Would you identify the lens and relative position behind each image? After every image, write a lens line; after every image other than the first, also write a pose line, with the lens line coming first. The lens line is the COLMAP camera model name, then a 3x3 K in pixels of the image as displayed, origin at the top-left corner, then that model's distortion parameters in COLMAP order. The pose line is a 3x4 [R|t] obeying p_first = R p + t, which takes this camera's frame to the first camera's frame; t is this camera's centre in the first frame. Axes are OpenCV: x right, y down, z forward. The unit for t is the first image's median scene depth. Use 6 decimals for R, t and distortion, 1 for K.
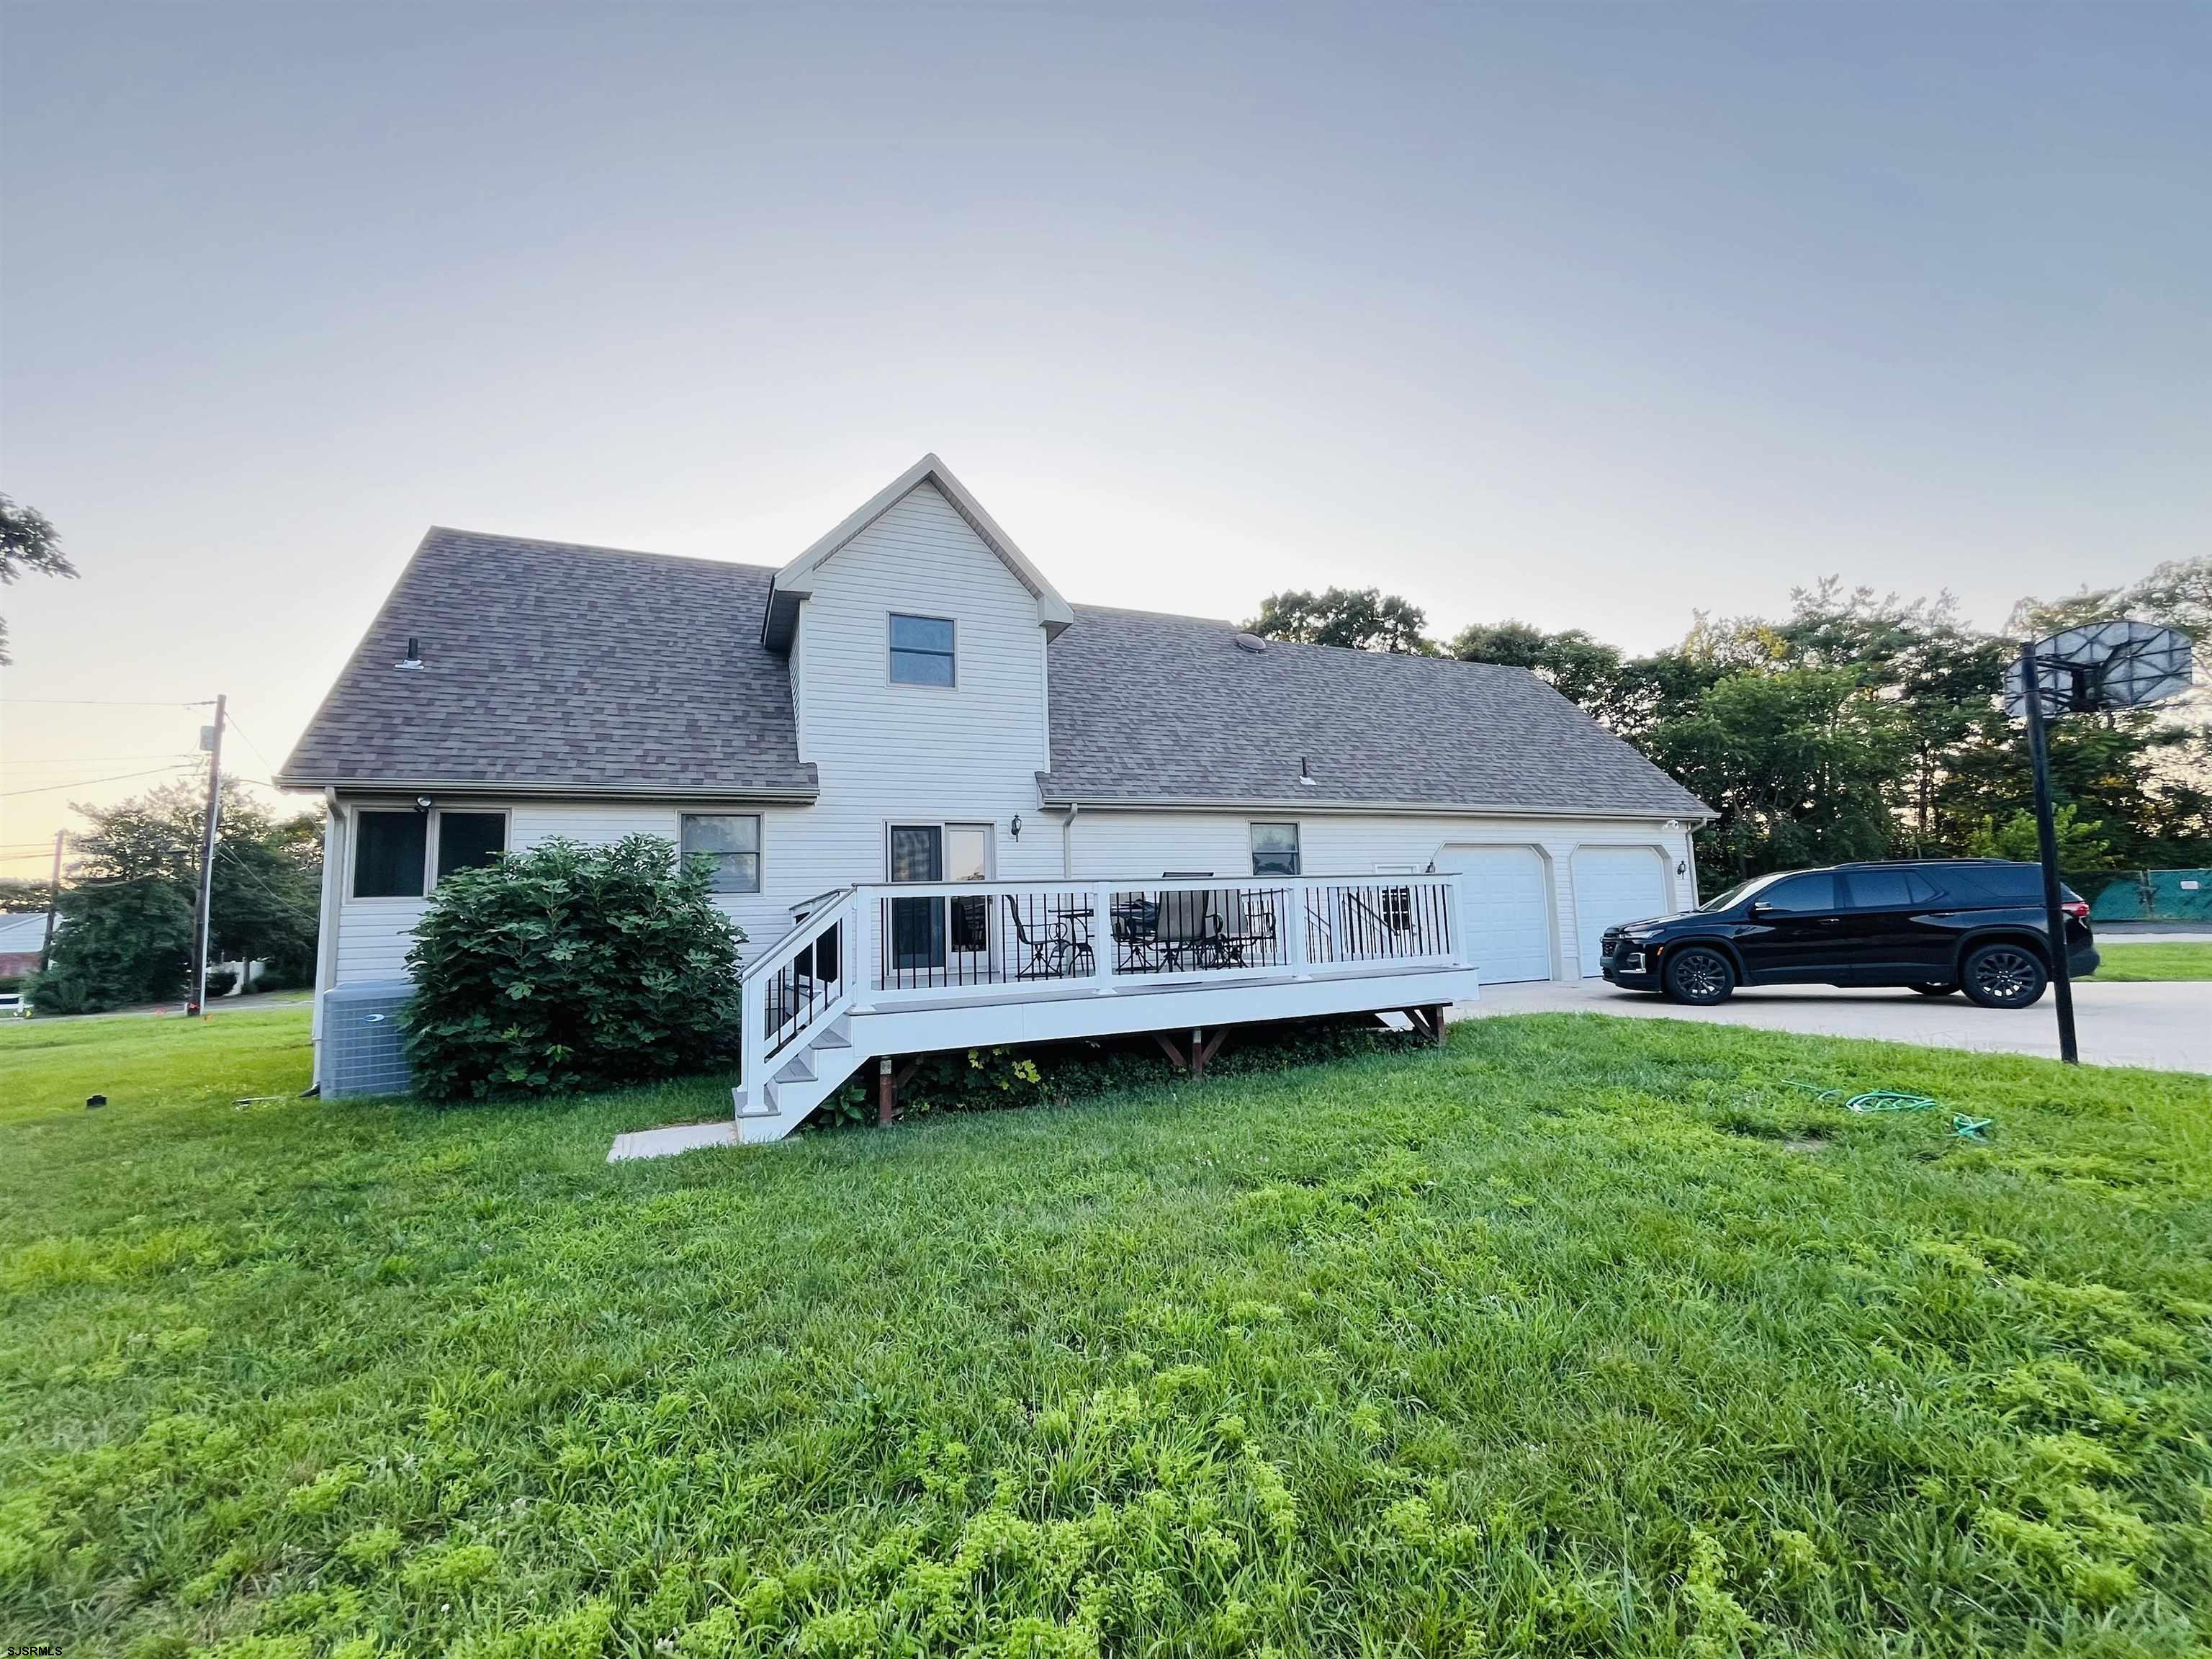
lens RADIAL K [[895.8, 0, 1108.8], [0, 895.8, 832.9], [0, 0, 1]] dist [-0.001485, 0.000099]
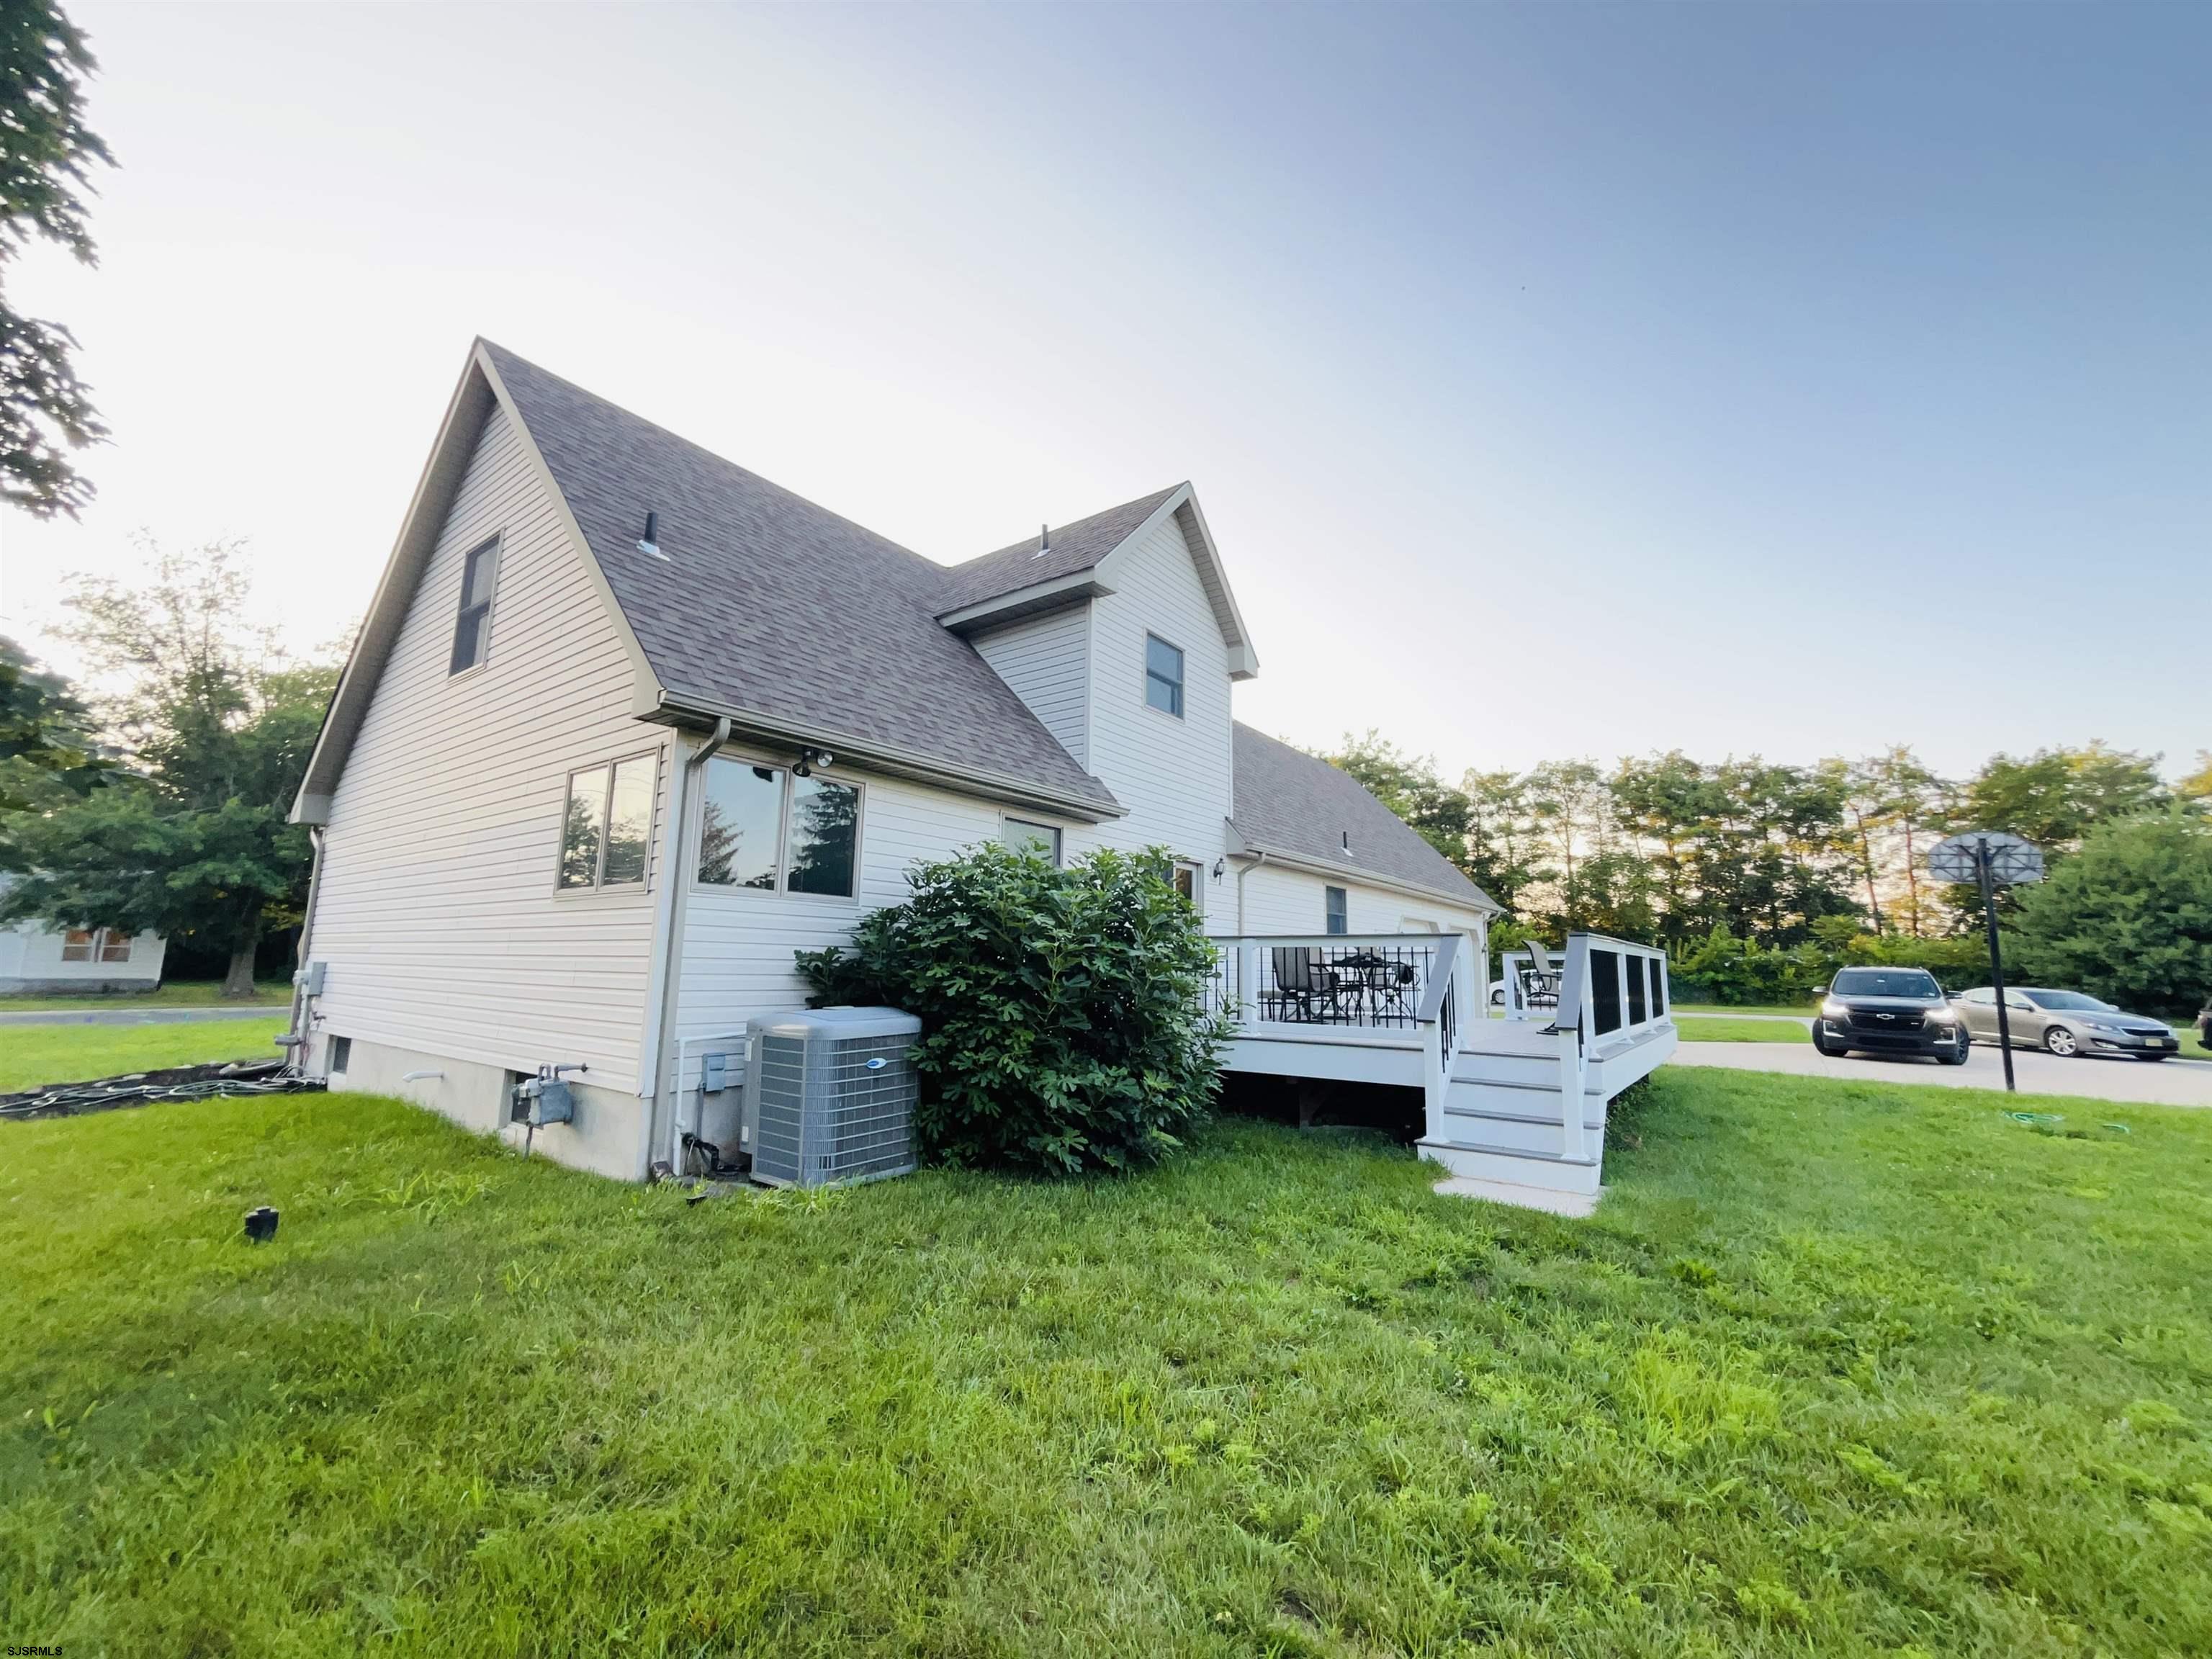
lens RADIAL K [[895.8, 0, 1108.6], [0, 895.8, 833.7], [0, 0, 1]] dist [-0.001485, 0.000099]
pose [[0.862196, 0.125890, 0.490684, -0.681122], [-0.100808, 0.991895, -0.077347, 0.041682], [-0.496444, 0.017223, 0.867898, 0.193662]]
